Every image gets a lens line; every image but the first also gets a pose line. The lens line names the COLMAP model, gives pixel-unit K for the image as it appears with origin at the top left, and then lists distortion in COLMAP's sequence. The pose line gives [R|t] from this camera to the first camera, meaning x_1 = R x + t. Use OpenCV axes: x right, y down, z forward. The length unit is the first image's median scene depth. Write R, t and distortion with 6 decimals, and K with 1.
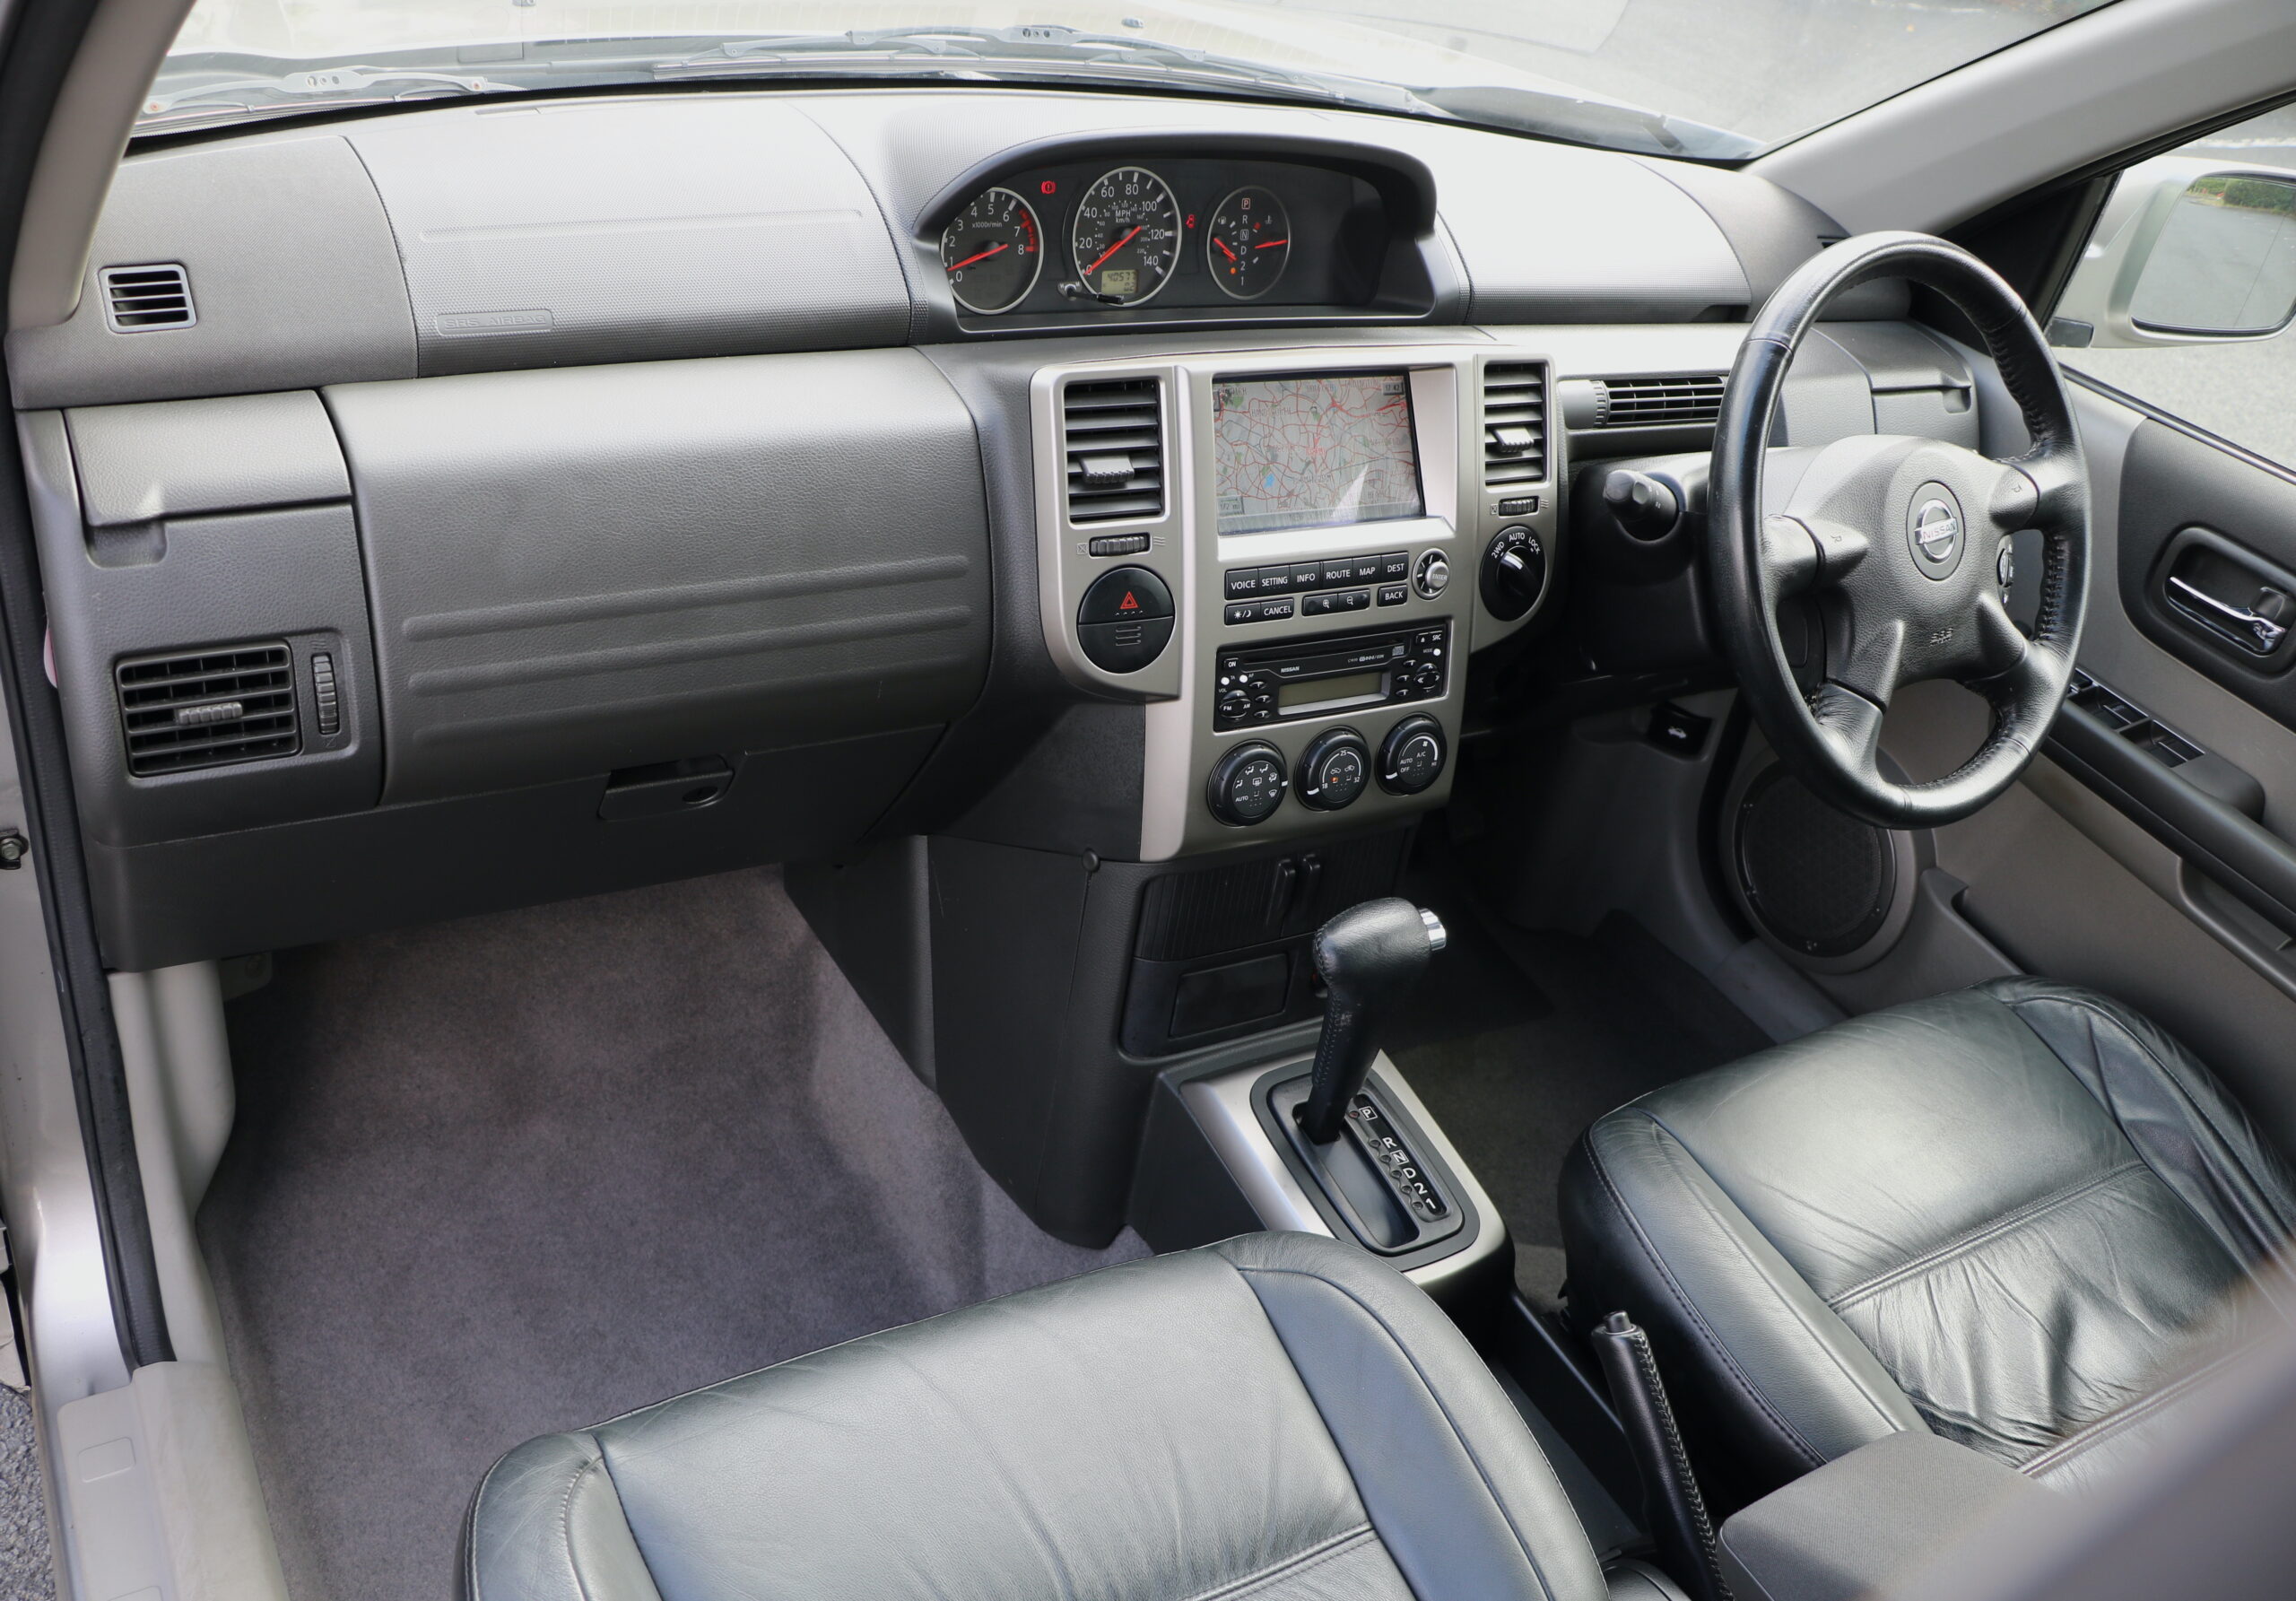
lens RADIAL K [[2050.2, 0, 1232.6], [0, 2050.2, 810.1], [0, 0, 1]] dist [-0.142170, 0.014489]
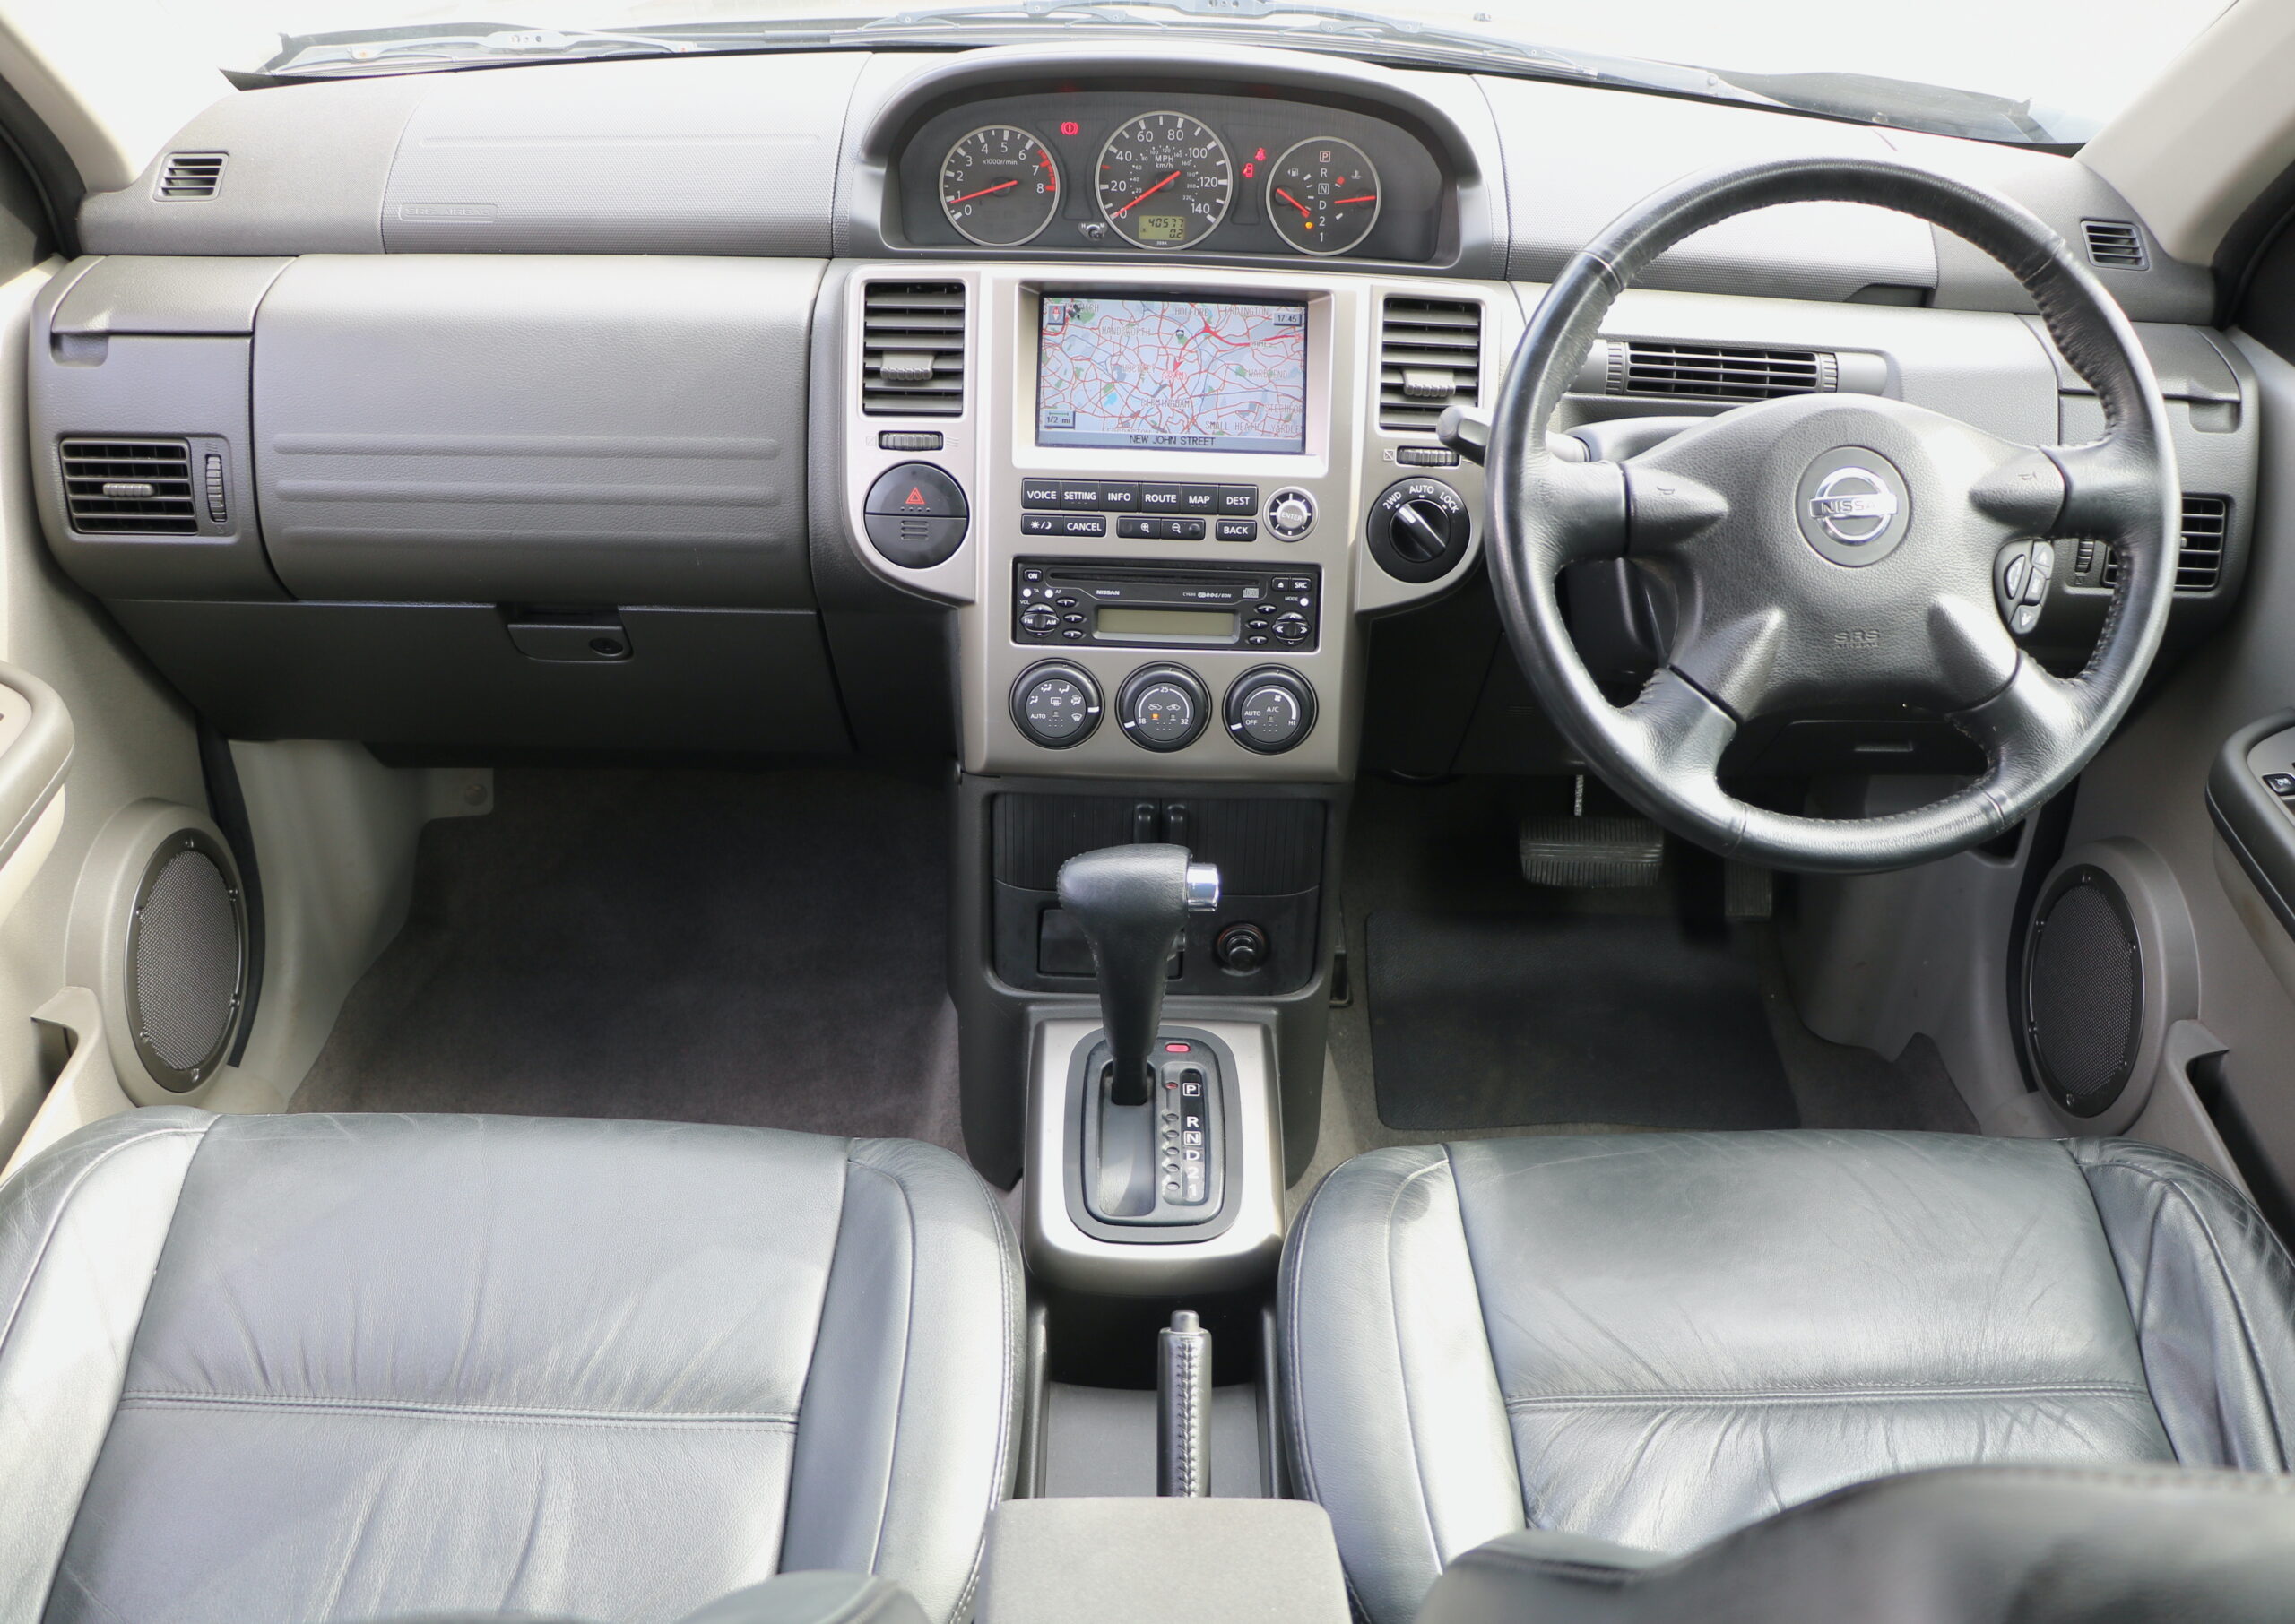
lens RADIAL K [[2098.1, 0, 1266.2], [0, 2098.1, 808.2], [0, 0, 1]] dist [-0.172757, 0.138920]
pose [[0.861531, 0.140110, -0.487989, 0.590226], [-0.174427, 0.984345, -0.025323, 0.043938], [0.476801, 0.106935, 0.872483, 0.181511]]
